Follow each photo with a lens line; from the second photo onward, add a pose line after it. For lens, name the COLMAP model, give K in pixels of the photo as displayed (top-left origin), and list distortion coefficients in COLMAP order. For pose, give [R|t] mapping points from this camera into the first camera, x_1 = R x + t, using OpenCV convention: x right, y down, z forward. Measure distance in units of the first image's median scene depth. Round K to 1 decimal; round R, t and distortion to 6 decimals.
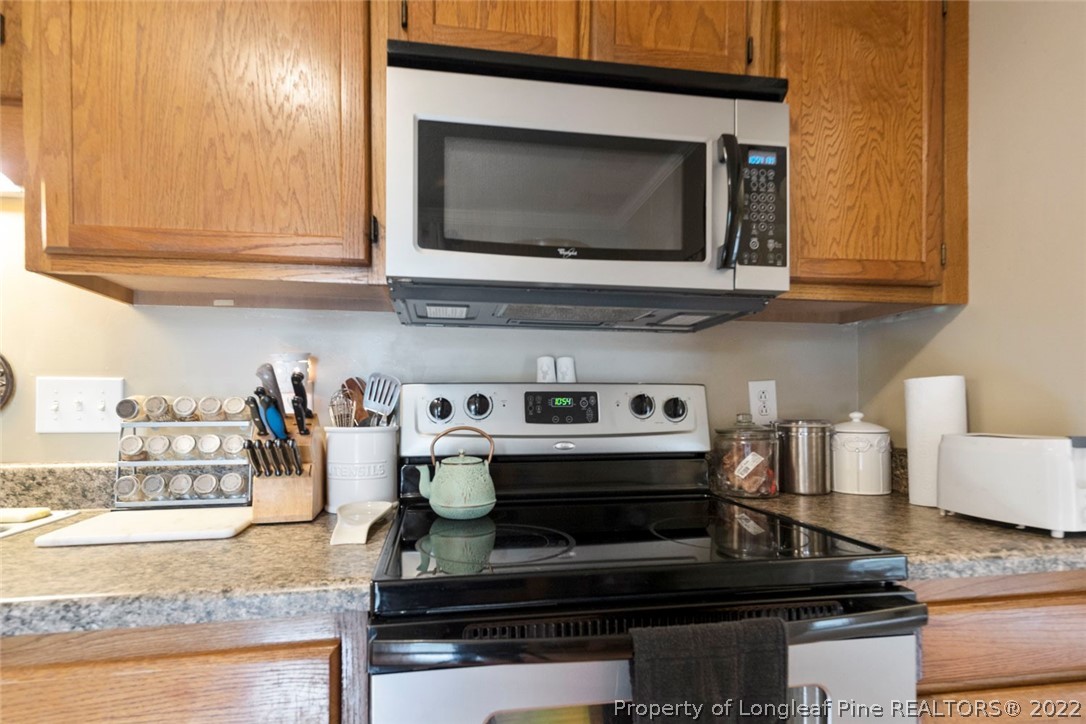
lens RADIAL K [[527.1, 0, 540.5], [0, 527.1, 402.0], [0, 0, 1]] dist [0.000133, 0.000342]
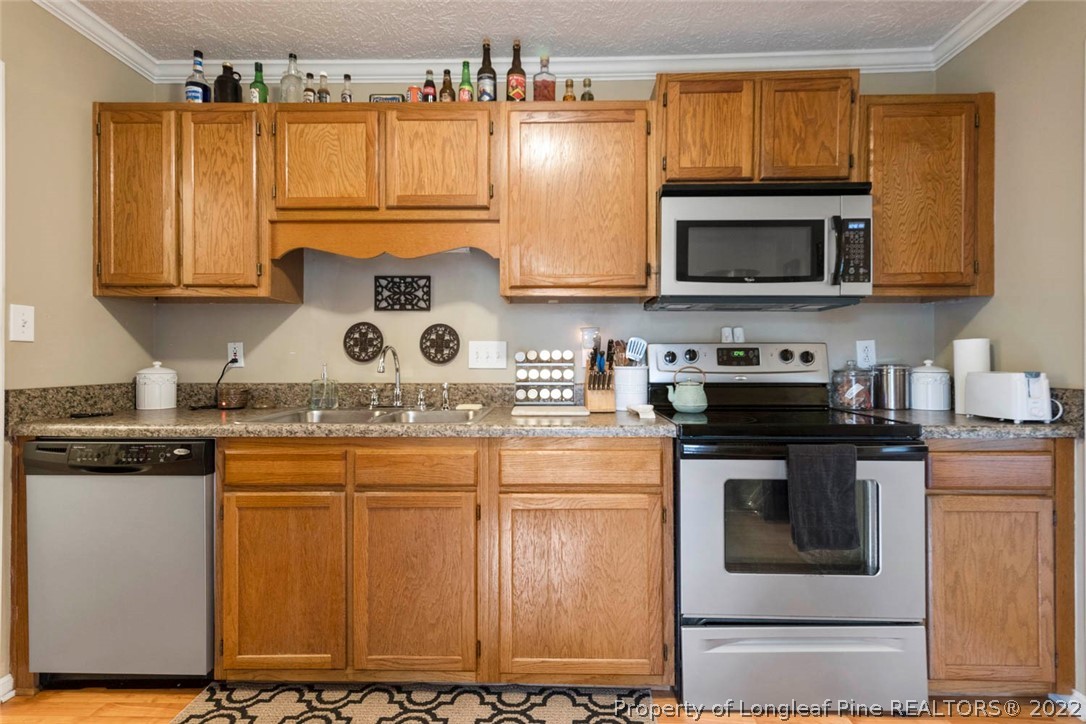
lens RADIAL K [[527.8, 0, 541.2], [0, 527.8, 357.9], [0, 0, 1]] dist [-0.032472, 0.014127]
pose [[0.975249, 0.002412, -0.221097, -0.239813], [0.000145, 0.999933, 0.011549, -0.006336], [0.221110, -0.011295, 0.975183, -0.967154]]
